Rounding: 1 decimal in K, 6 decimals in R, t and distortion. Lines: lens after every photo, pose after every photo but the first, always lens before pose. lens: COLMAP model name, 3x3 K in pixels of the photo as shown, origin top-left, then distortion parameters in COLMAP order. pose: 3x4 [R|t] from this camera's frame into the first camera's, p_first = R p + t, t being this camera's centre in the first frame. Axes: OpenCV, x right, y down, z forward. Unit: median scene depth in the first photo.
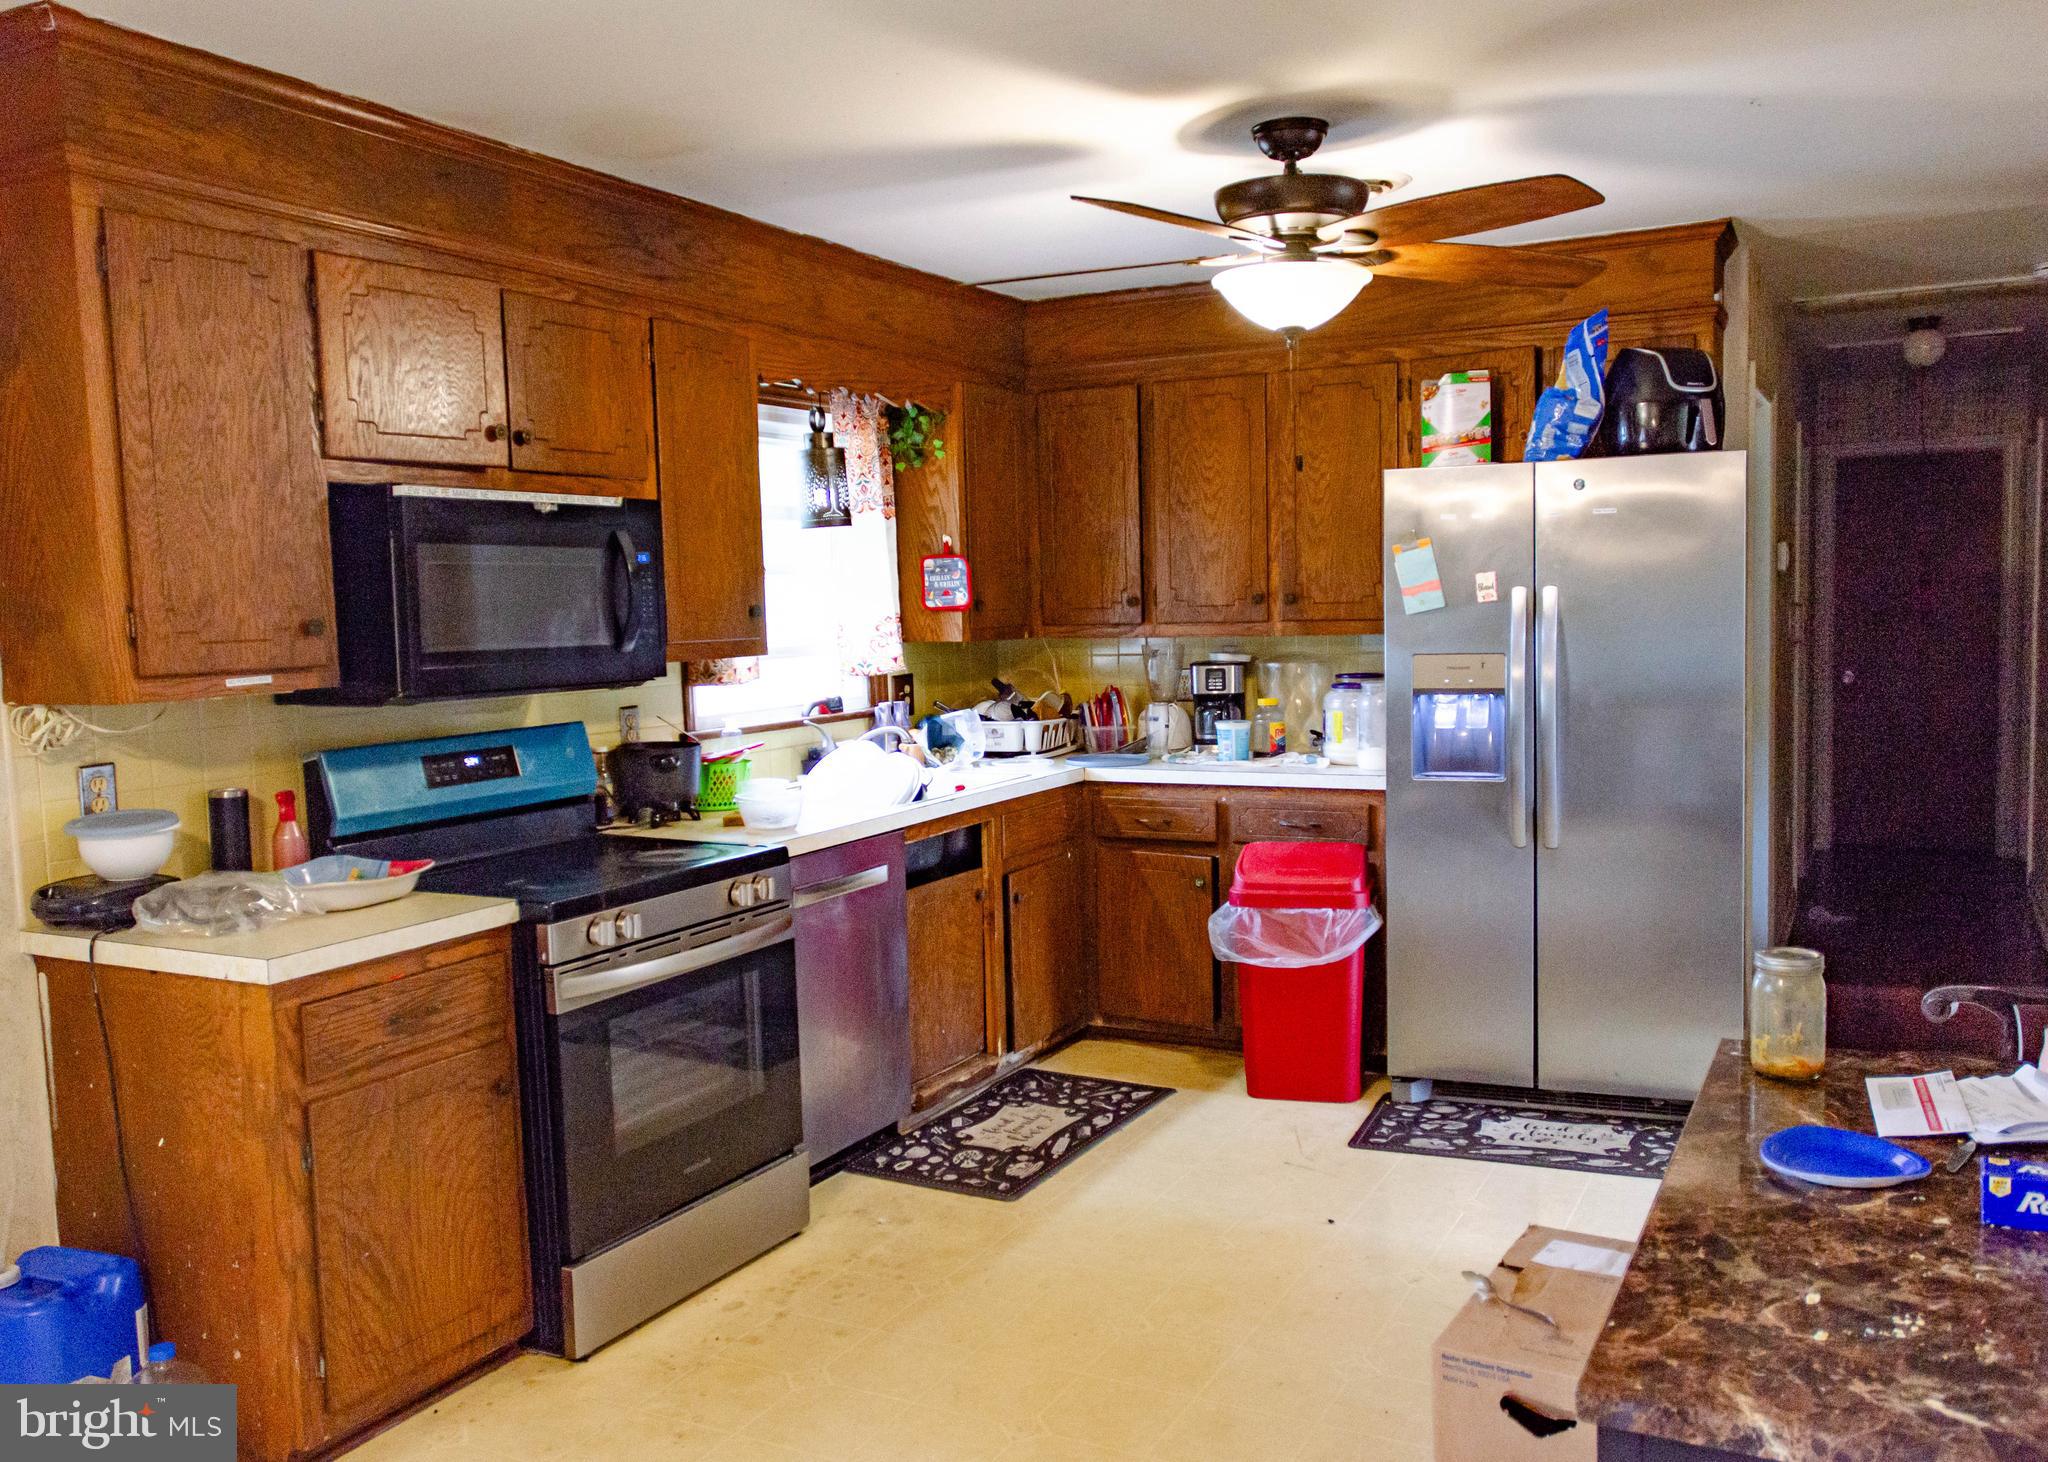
lens RADIAL K [[1647.7, 0, 1033.3], [0, 1647.7, 740.2], [0, 0, 1]] dist [-0.008065, 0.019162]
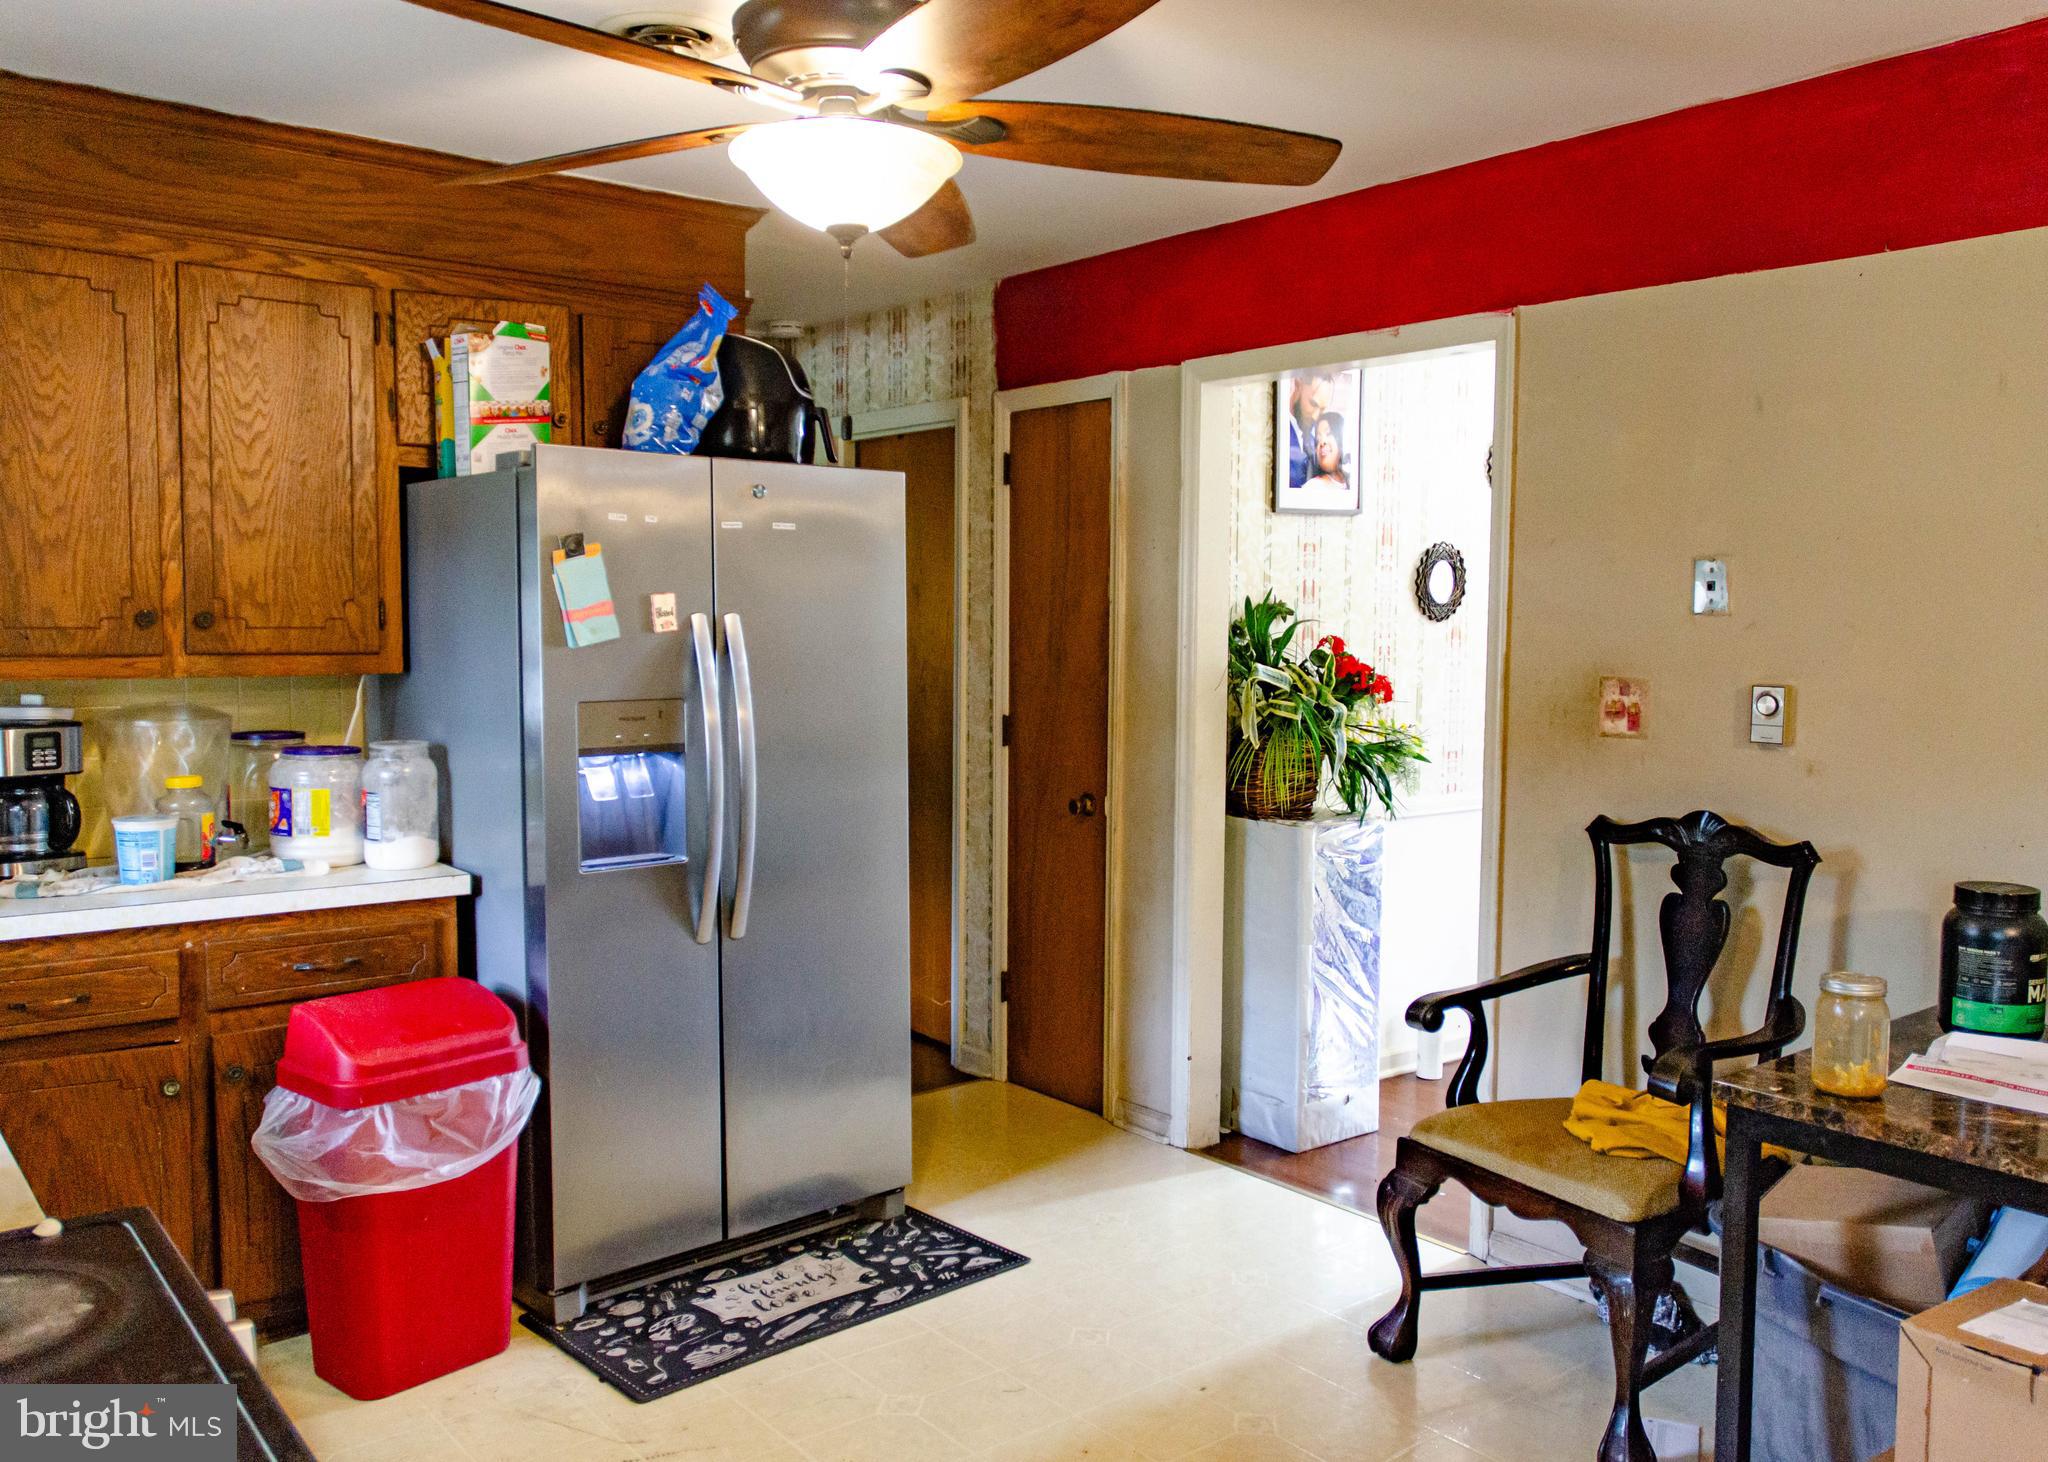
lens RADIAL K [[1647.7, 0, 1023.9], [0, 1647.7, 739.5], [0, 0, 1]] dist [-0.008065, 0.019162]
pose [[0.407420, -0.041168, 0.912312, -0.354782], [0.060547, 0.998003, 0.017996, -0.036967], [-0.911231, 0.047906, 0.409099, 0.526233]]
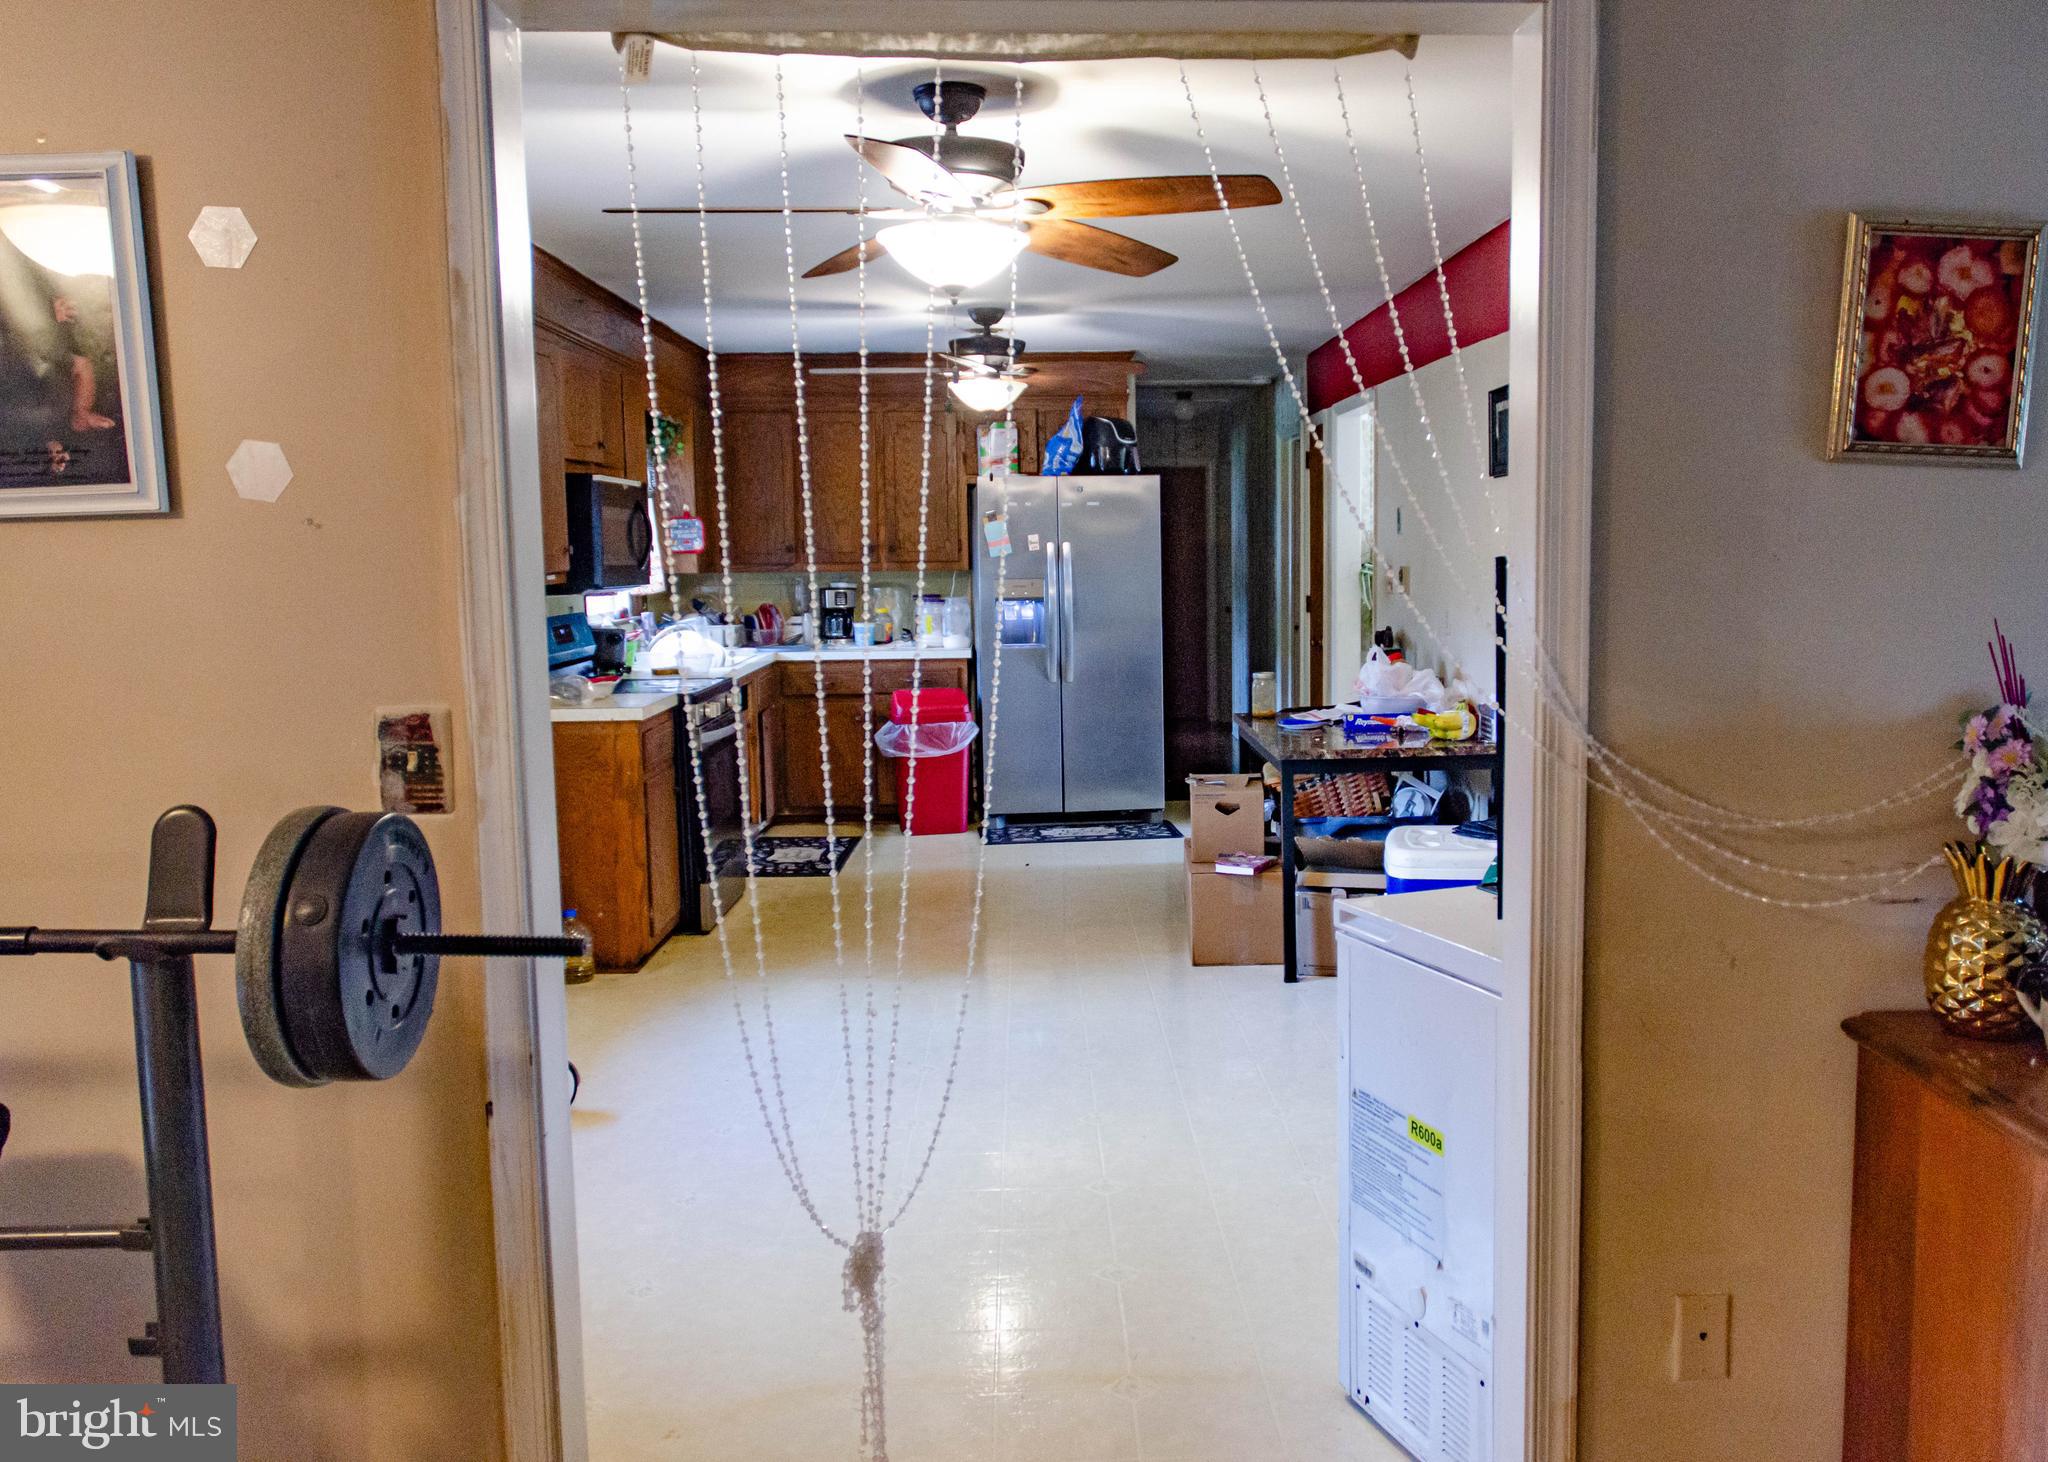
lens RADIAL K [[1647.7, 0, 1104.6], [0, 1647.7, 717.2], [0, 0, 1]] dist [-0.008065, 0.019162]
pose [[0.862546, -0.035656, 0.504720, -0.590574], [0.033173, 0.999353, 0.013909, 0.079177], [-0.504890, 0.004746, 0.863171, -0.631638]]
